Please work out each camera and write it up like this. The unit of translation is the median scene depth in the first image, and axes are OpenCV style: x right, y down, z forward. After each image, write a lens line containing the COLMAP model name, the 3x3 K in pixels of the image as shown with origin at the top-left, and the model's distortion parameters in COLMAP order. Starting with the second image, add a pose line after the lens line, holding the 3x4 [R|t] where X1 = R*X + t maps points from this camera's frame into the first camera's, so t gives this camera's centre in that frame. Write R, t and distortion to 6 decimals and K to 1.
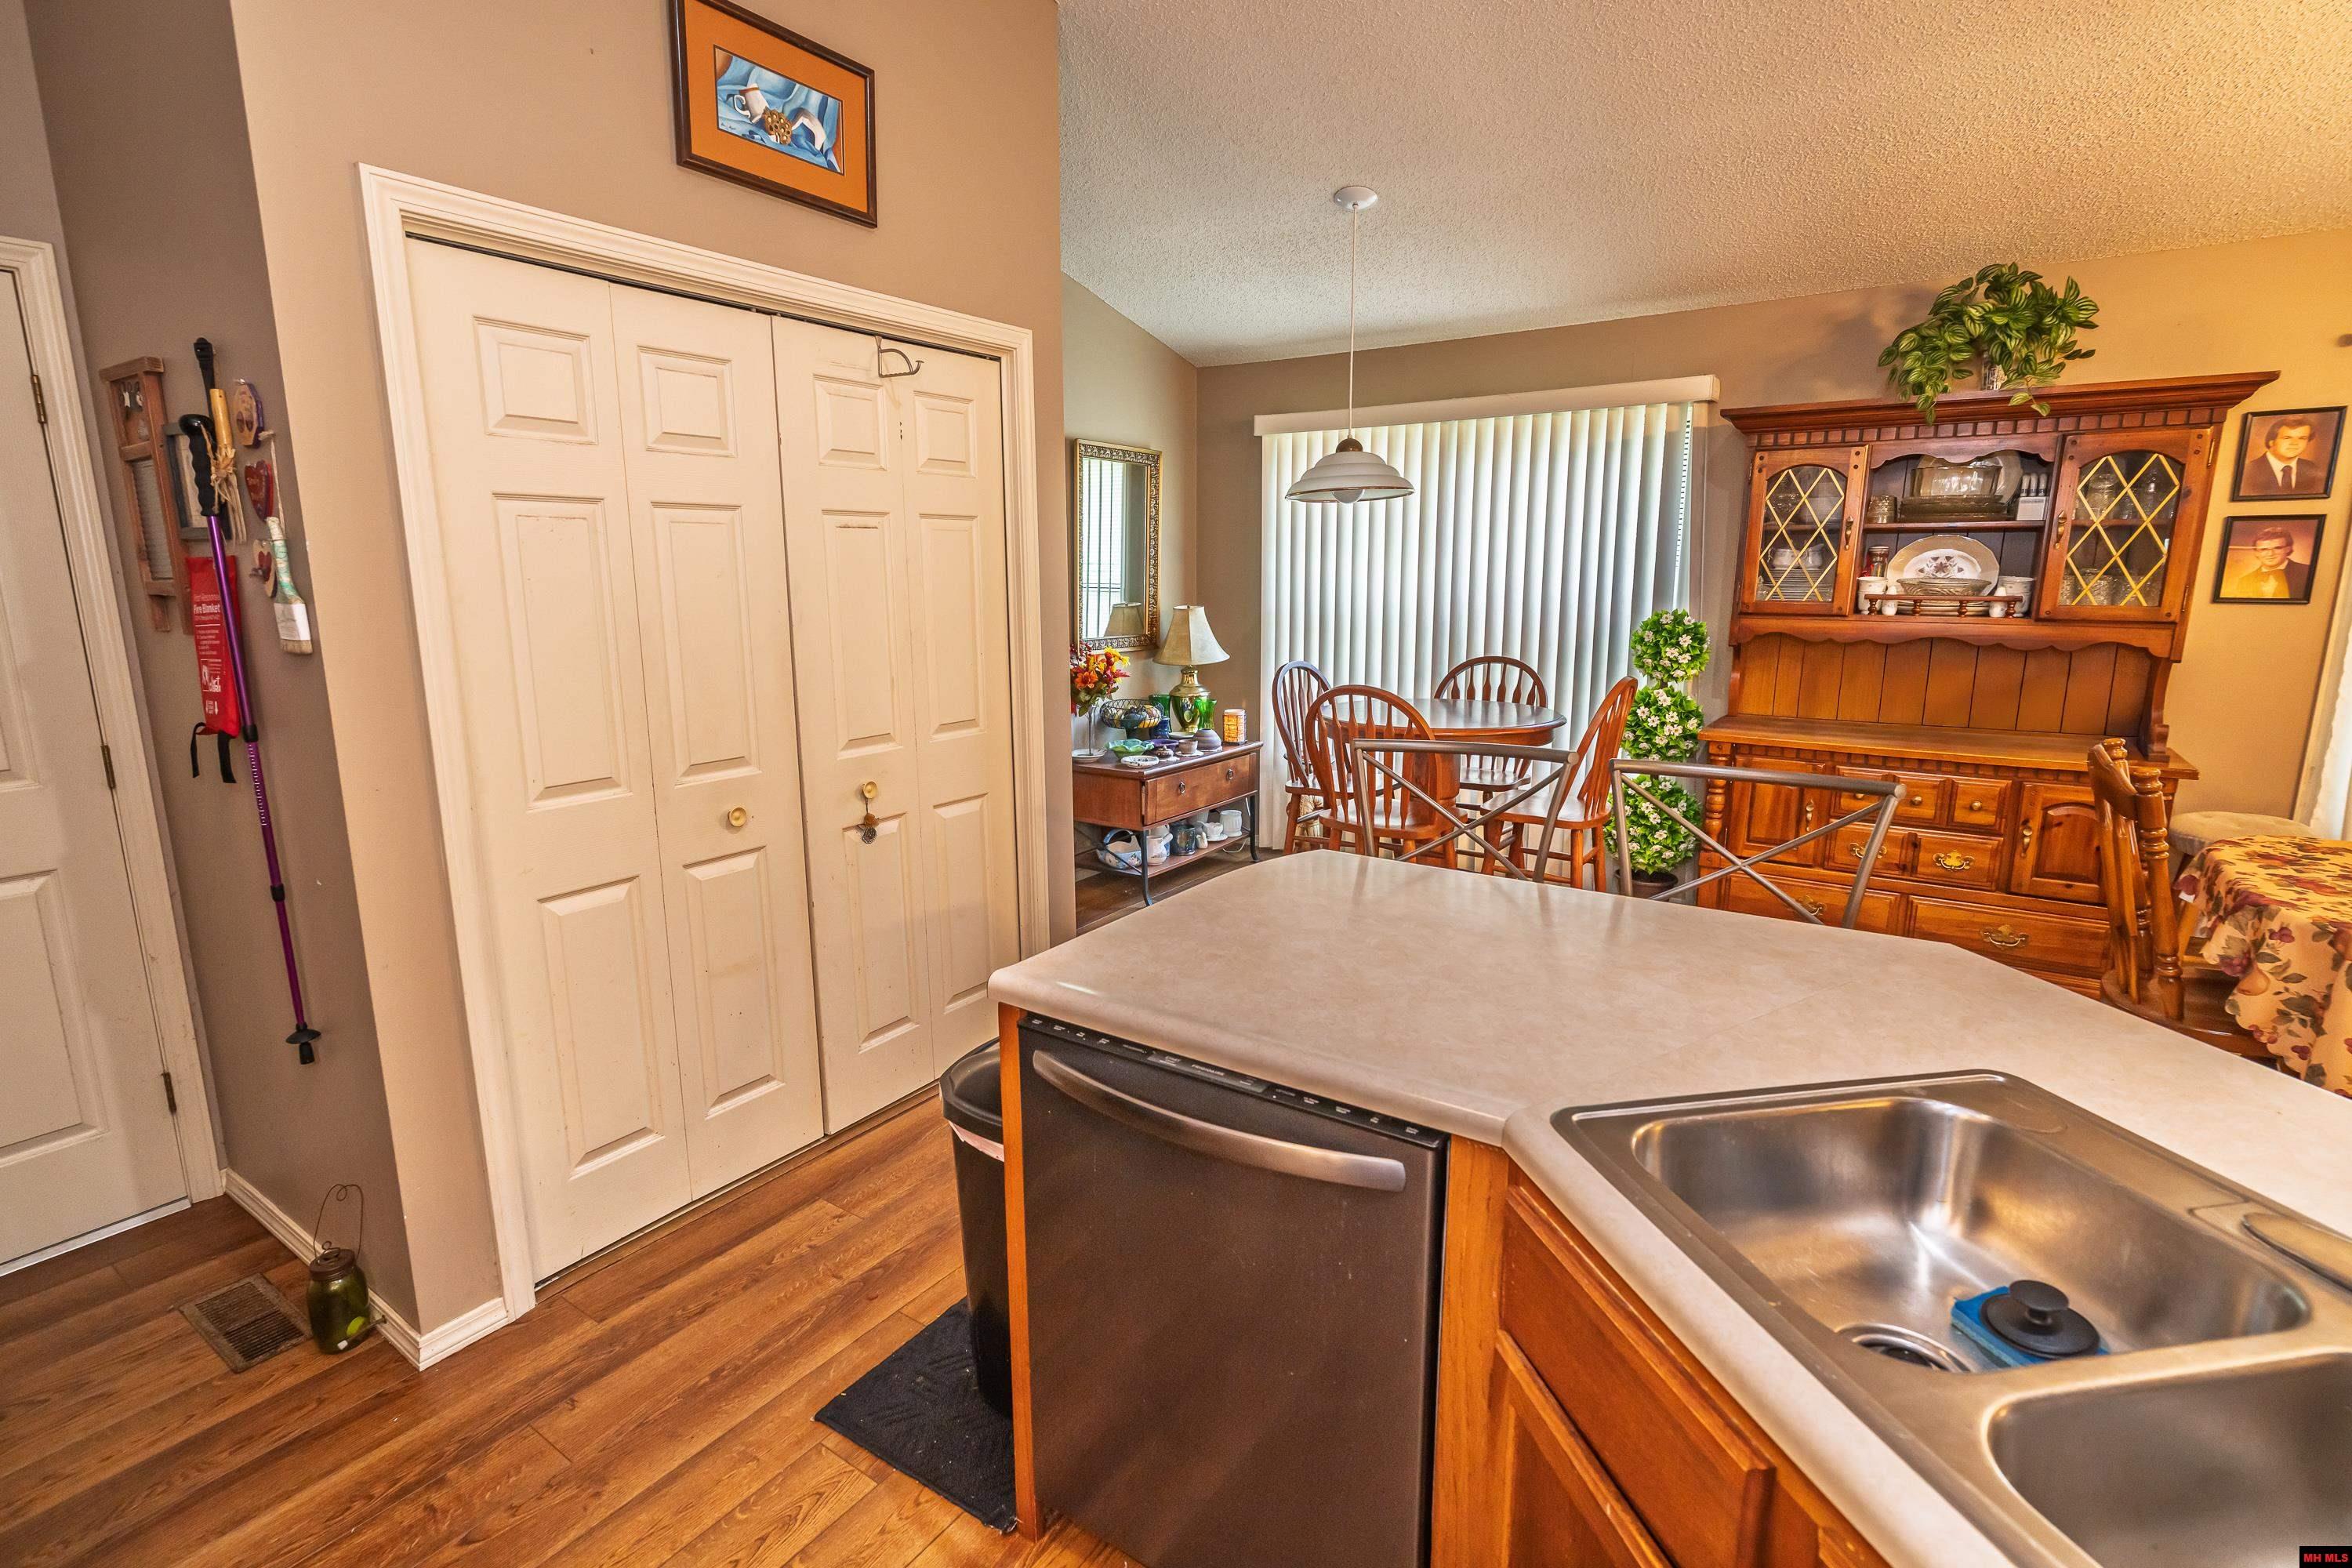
lens RADIAL K [[1117.8, 0, 1149.0], [0, 1117.8, 787.3], [0, 0, 1]] dist [-0.002604, 0.003868]
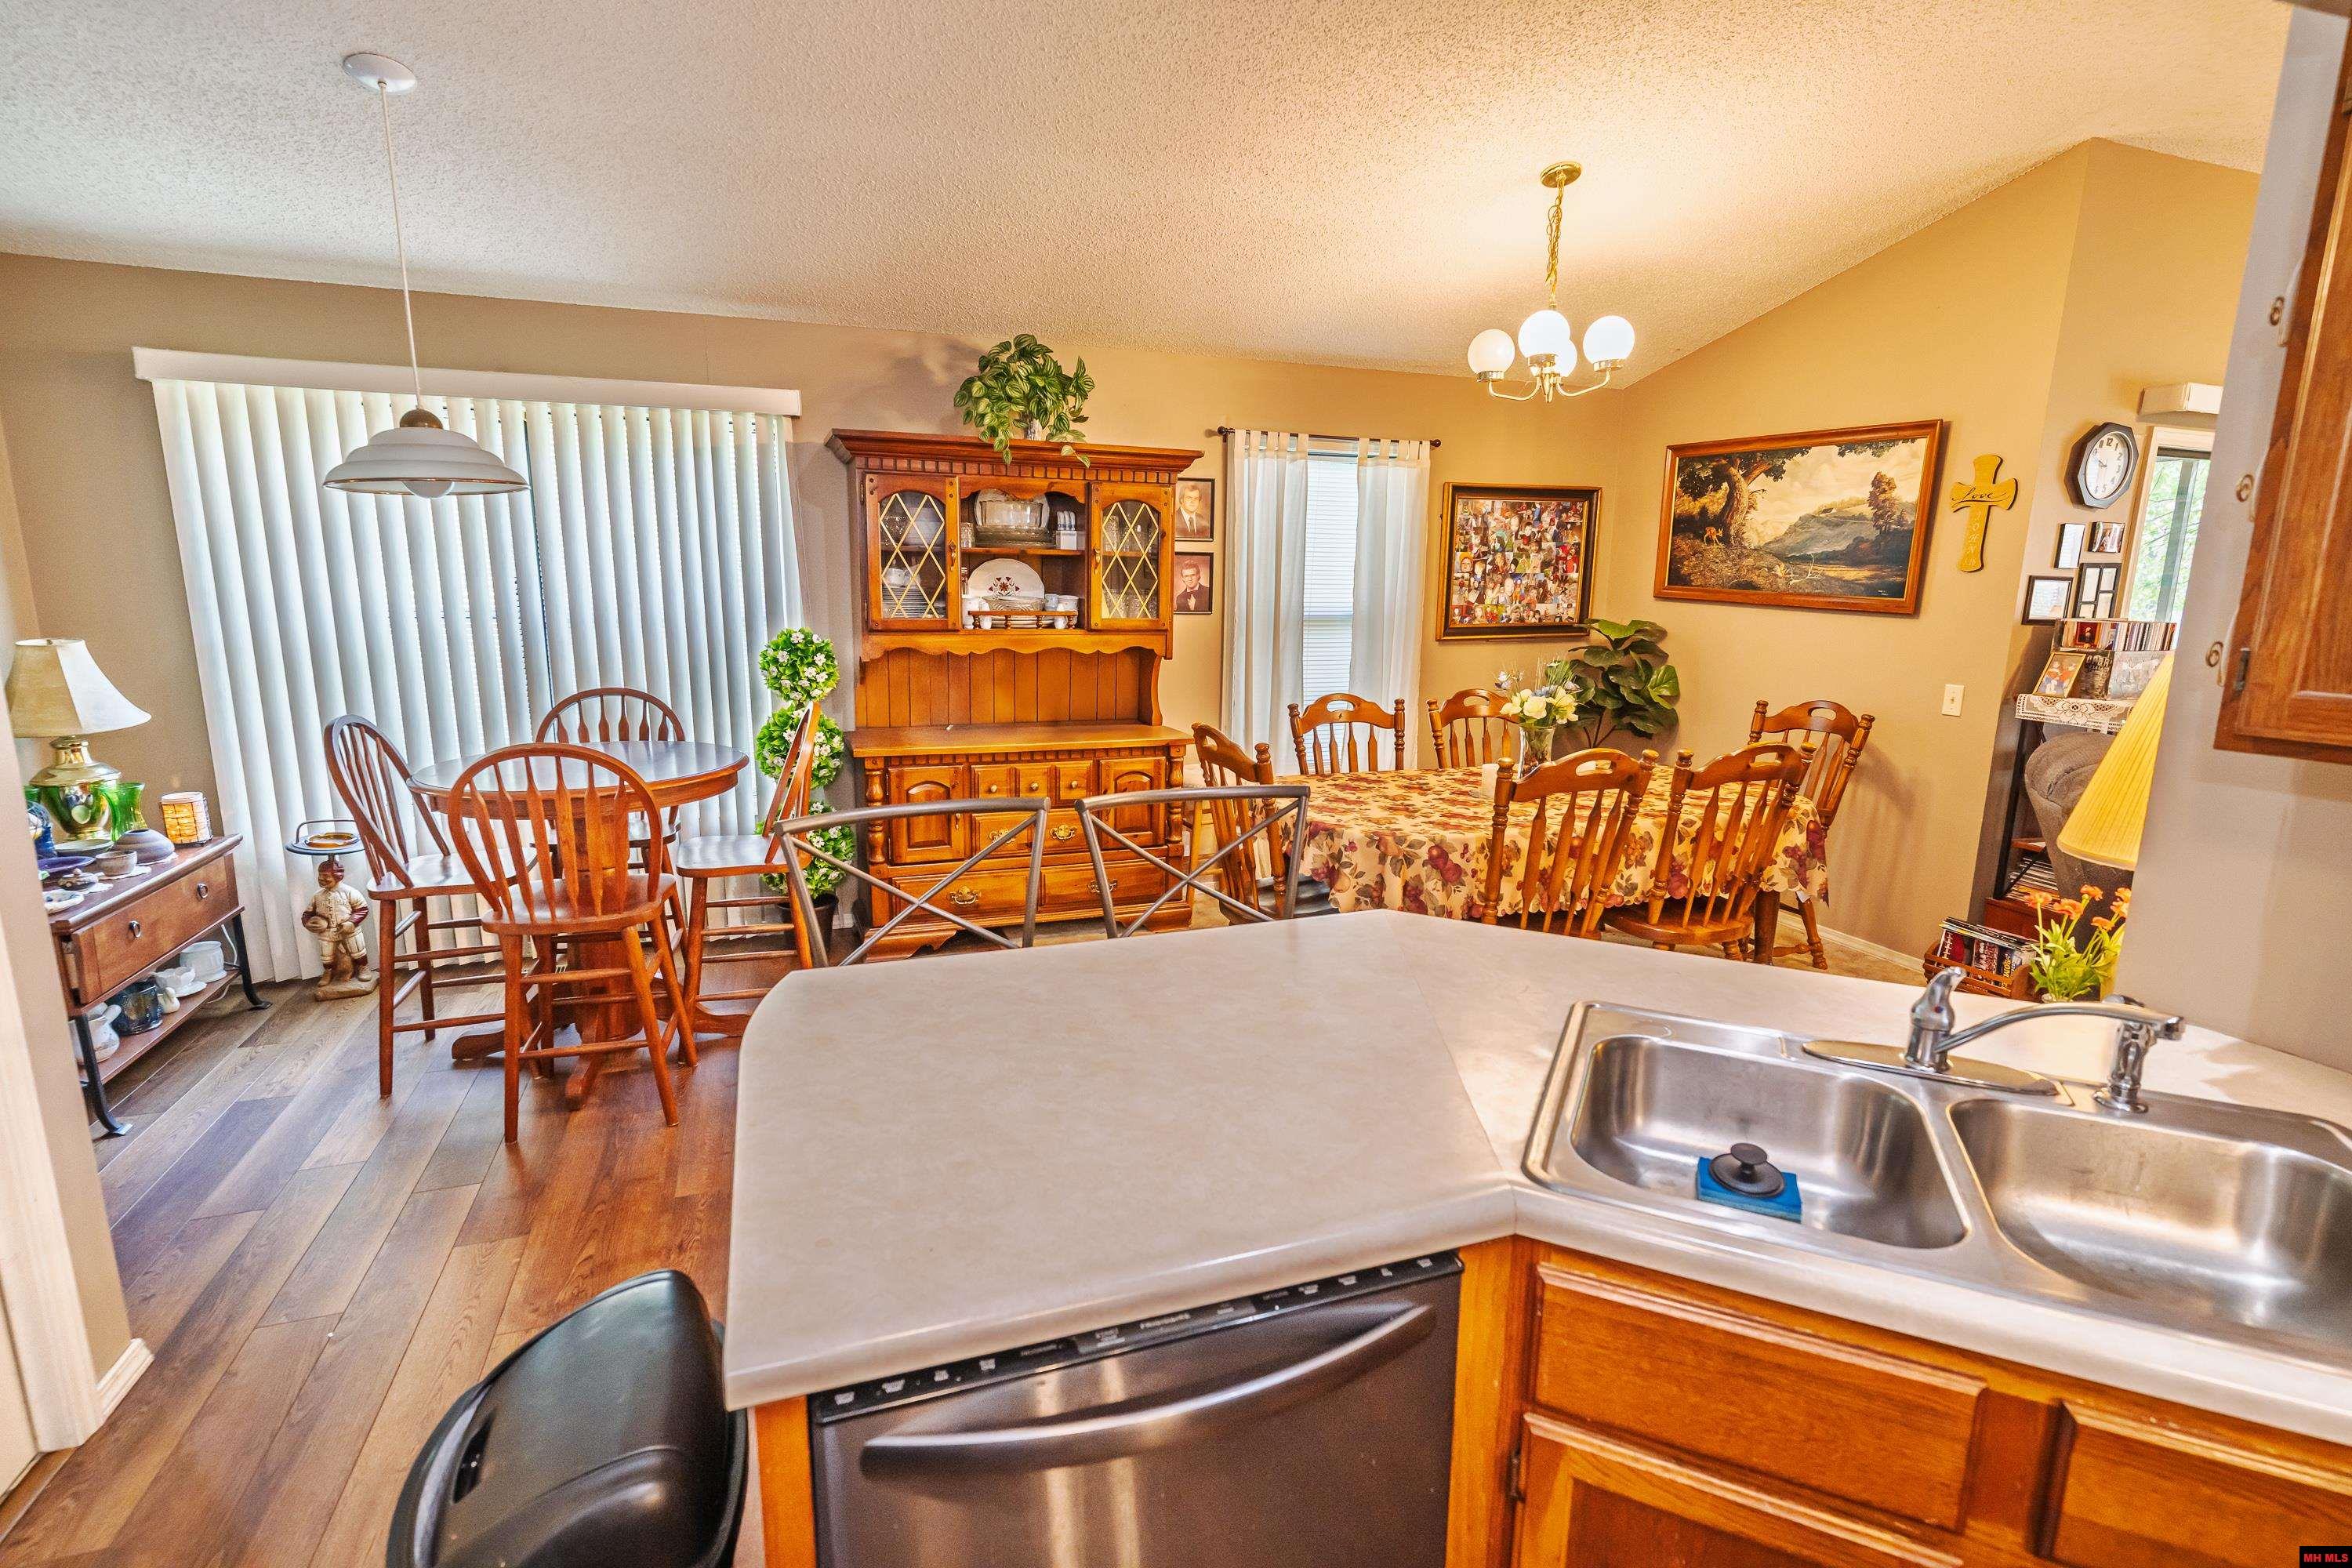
lens RADIAL K [[1117.8, 0, 1154.7], [0, 1117.8, 794.1], [0, 0, 1]] dist [-0.002604, 0.003868]
pose [[0.573583, -0.148431, 0.805587, -0.175920], [0.145414, 0.986277, 0.078187, -0.051566], [-0.806137, 0.072297, 0.587296, 0.203365]]
